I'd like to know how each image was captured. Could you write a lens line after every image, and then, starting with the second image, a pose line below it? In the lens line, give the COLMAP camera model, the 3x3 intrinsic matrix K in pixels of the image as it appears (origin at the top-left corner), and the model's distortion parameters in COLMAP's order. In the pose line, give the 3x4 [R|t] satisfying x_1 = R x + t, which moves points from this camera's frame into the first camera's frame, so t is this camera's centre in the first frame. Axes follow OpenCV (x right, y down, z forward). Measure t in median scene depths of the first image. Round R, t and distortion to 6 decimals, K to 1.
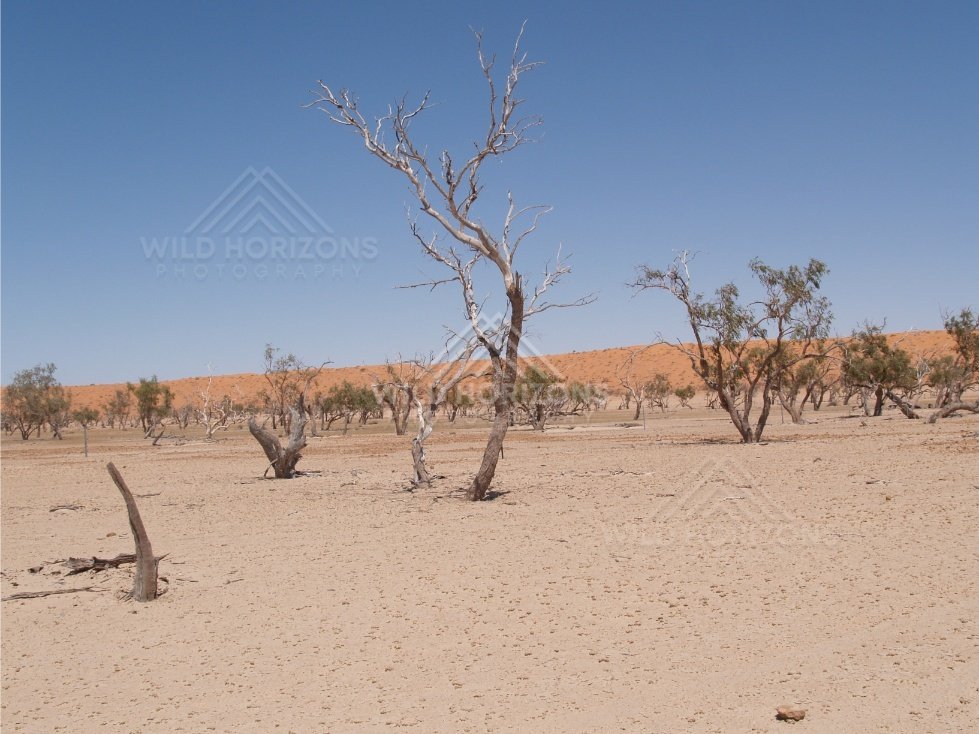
lens RADIAL K [[1130.7, 0, 489.5], [0, 1130.7, 367.0], [0, 0, 1]] dist [-0.110102, 0.010484]
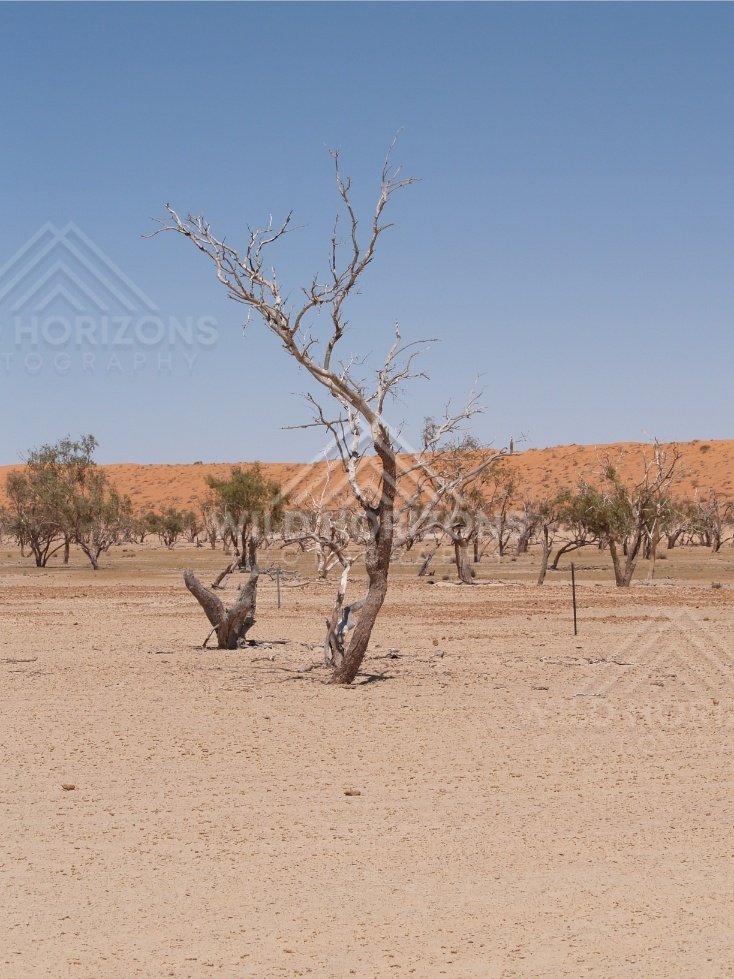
lens RADIAL K [[2150.4, 0, 367.0], [0, 2150.4, 489.5], [0, 0, 1]] dist [-0.242246, -0.226028]
pose [[0.966968, 0.028694, -0.253276, 0.272608], [-0.023579, 0.999453, 0.023205, -0.044741], [0.253804, -0.016467, 0.967116, -0.377031]]
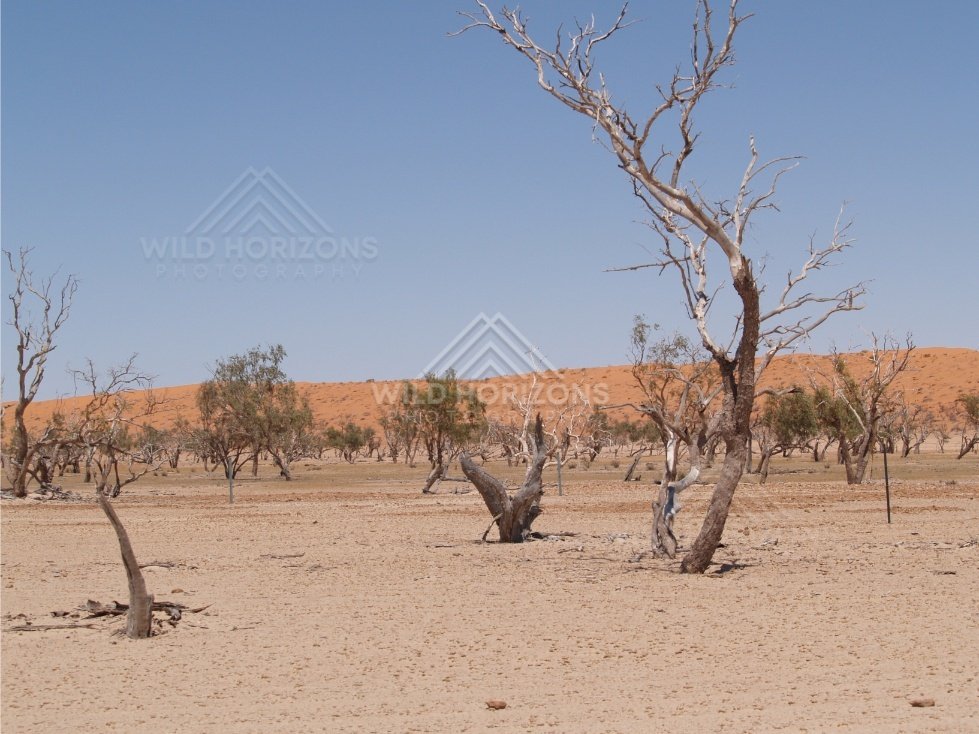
lens RADIAL K [[2150.4, 0, 489.5], [0, 2150.4, 367.0], [0, 0, 1]] dist [-0.242246, -0.226028]
pose [[0.960194, 0.011050, -0.279116, 0.156542], [-0.009352, 0.999929, 0.007412, -0.013640], [0.279178, -0.004507, 0.960229, -0.217332]]
